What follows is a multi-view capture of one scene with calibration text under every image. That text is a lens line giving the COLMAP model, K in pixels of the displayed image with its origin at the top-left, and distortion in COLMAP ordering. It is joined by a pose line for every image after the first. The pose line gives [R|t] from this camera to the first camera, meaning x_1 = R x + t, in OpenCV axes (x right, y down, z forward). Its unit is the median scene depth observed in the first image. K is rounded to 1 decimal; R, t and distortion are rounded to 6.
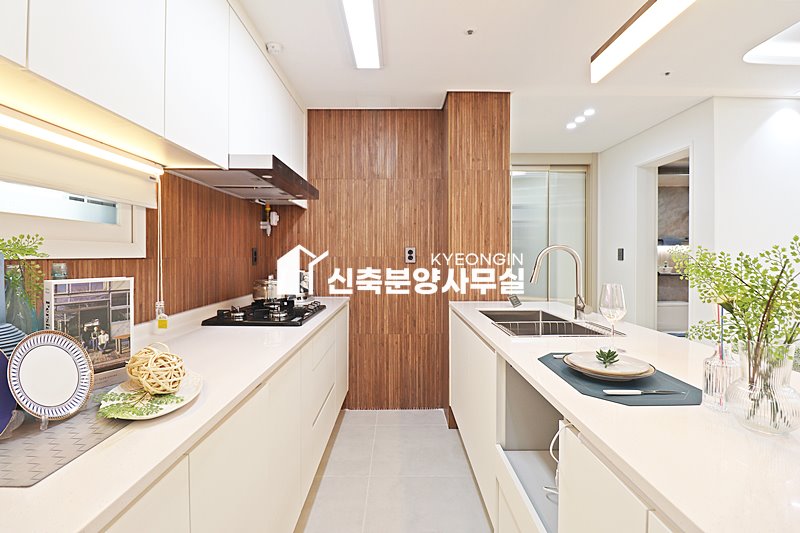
lens RADIAL K [[369.3, 0, 402.5], [0, 369.3, 261.5], [0, 0, 1]] dist [-0.004101, -0.011244]
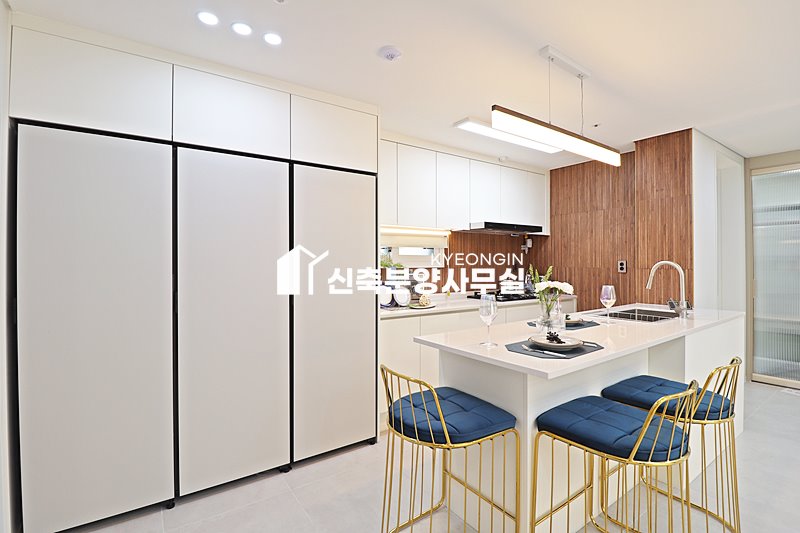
lens RADIAL K [[369.3, 0, 398.2], [0, 369.3, 265.5], [0, 0, 1]] dist [-0.004101, -0.011244]
pose [[0.564941, 0.005845, -0.825111, 0.644704], [-0.012344, 0.999923, -0.001368, -0.009744], [0.825039, 0.010958, 0.564970, -0.370579]]
